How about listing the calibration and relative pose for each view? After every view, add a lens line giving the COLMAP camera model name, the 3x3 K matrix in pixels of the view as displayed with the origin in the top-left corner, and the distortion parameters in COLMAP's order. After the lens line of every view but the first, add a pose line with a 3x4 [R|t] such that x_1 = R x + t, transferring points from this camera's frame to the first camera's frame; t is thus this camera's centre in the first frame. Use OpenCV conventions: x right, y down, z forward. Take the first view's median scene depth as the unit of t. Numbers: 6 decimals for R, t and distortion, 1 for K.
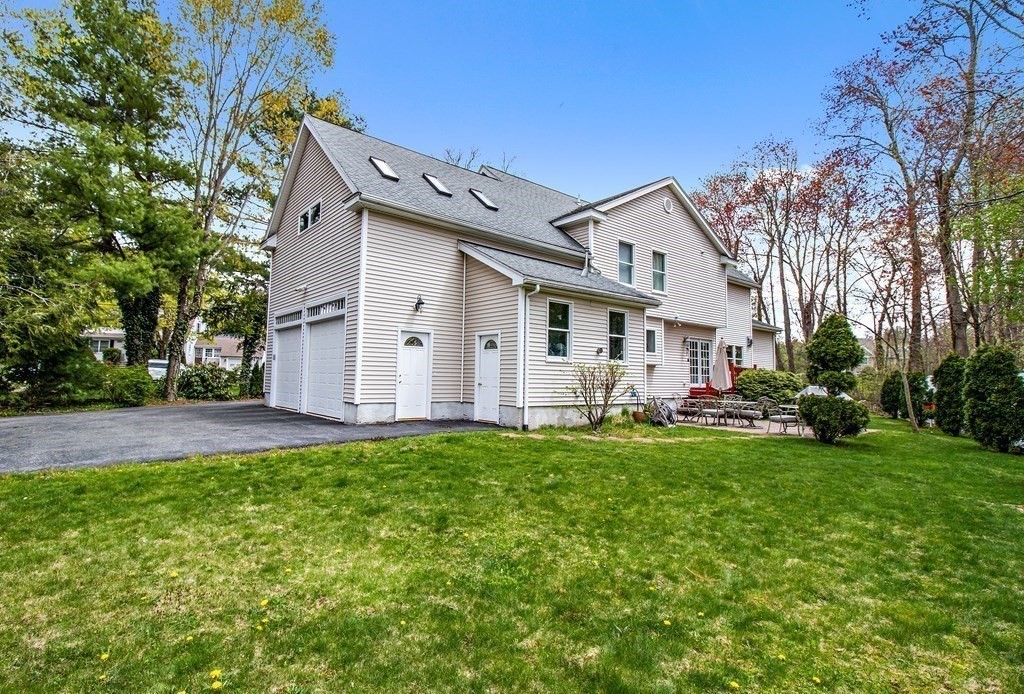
lens RADIAL K [[493.3, 0, 512.0], [0, 493.3, 347.0], [0, 0, 1]] dist [-0.001657, -0.000273]
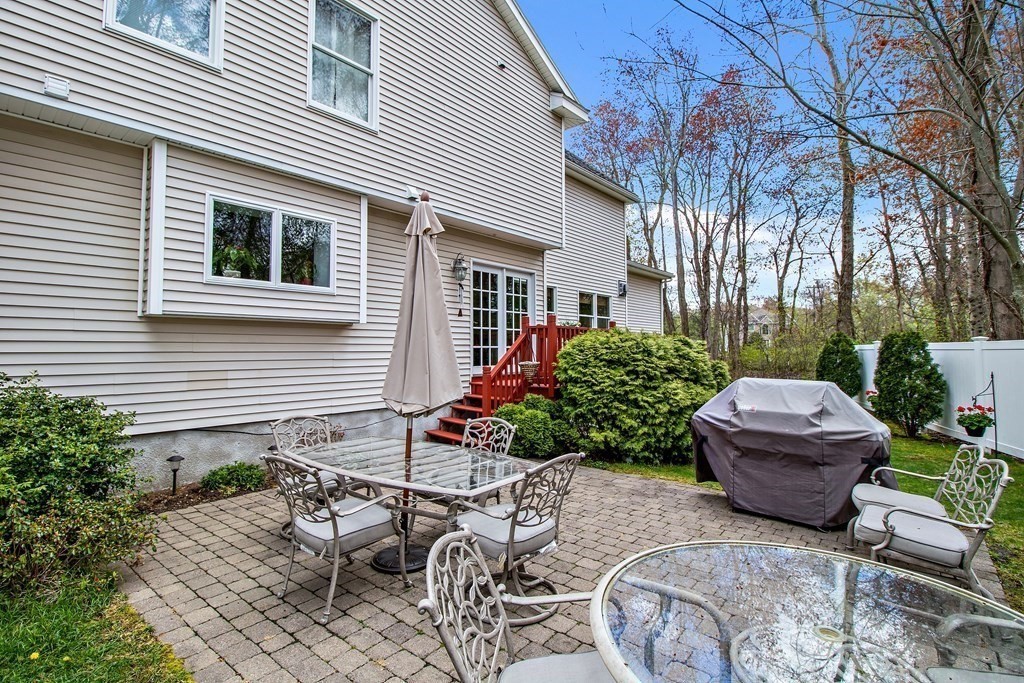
lens RADIAL K [[491.3, 0, 512.0], [0, 491.3, 341.5], [0, 0, 1]] dist [0.002901, 0.000259]
pose [[0.984320, -0.016685, 0.175599, 0.253849], [0.008400, 0.998821, 0.047816, 0.025081], [-0.176190, -0.045591, 0.983300, 0.449002]]
